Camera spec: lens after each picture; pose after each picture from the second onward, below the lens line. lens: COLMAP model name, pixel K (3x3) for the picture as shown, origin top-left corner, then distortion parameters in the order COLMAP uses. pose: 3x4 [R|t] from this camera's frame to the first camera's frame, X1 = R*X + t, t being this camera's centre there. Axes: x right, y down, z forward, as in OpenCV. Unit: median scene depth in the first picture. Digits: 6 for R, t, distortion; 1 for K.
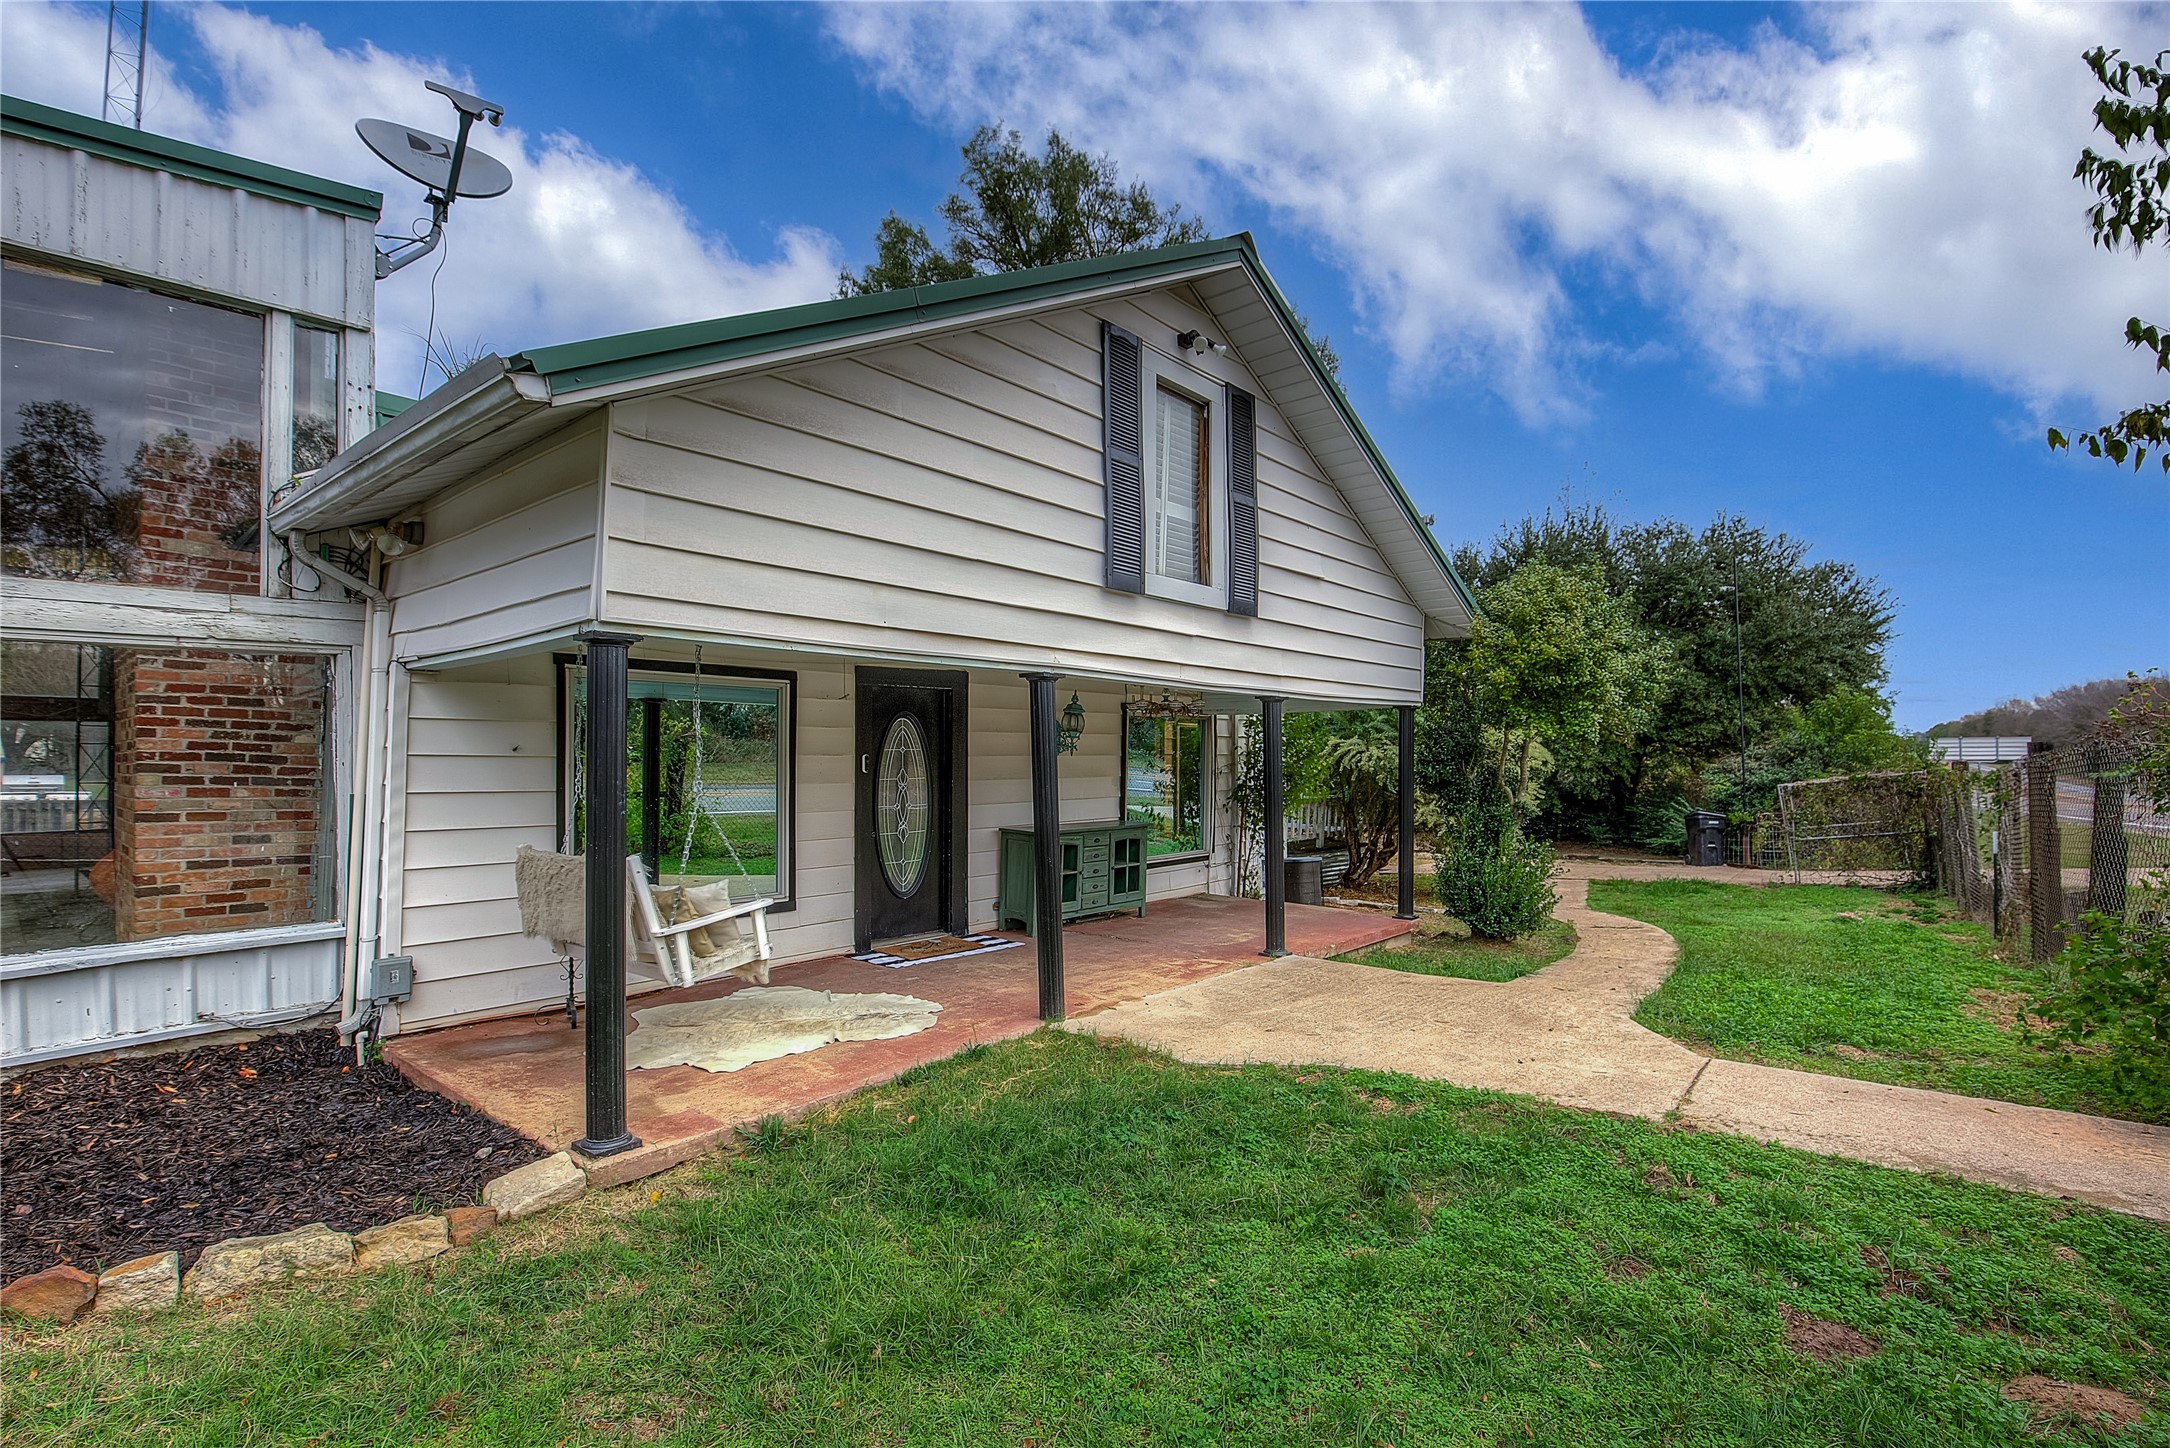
lens RADIAL K [[1008.8, 0, 1084.9], [0, 1008.8, 754.6], [0, 0, 1]] dist [-0.001425, -0.000077]
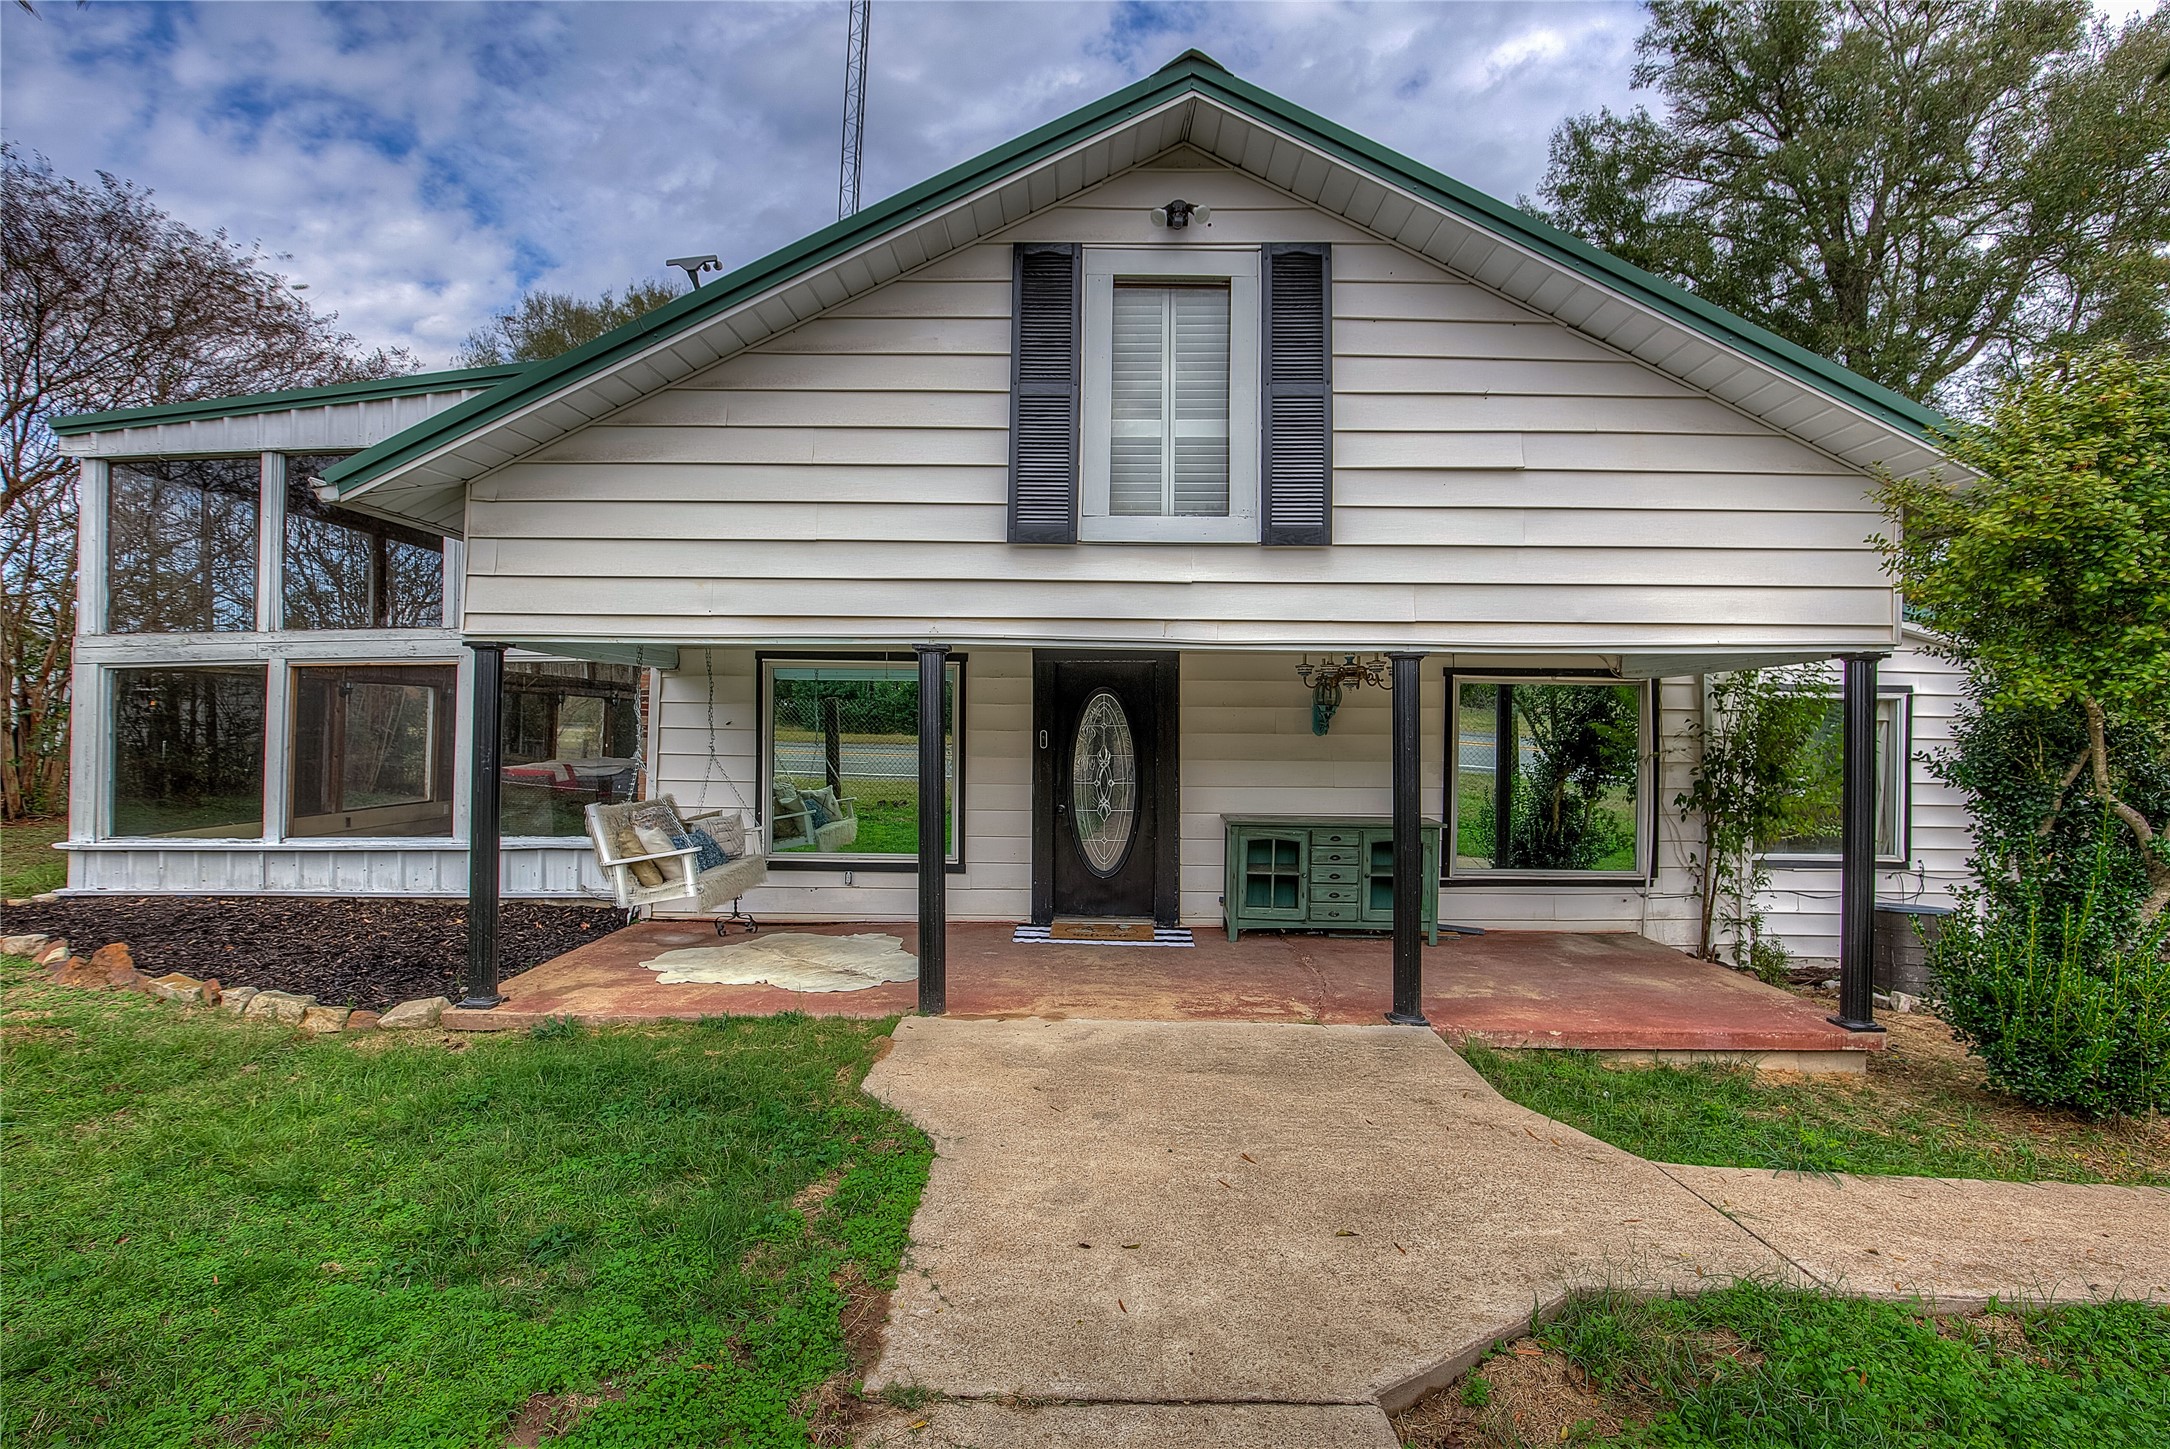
lens RADIAL K [[991.0, 0, 1085.0], [0, 991.0, 724.5], [0, 0, 1]] dist [-0.002365, 0.000048]
pose [[0.640359, 0.000351, -0.768076, 0.607887], [-0.008704, 0.999939, -0.006800, 0.000408], [0.768027, 0.011040, 0.640323, 0.408502]]
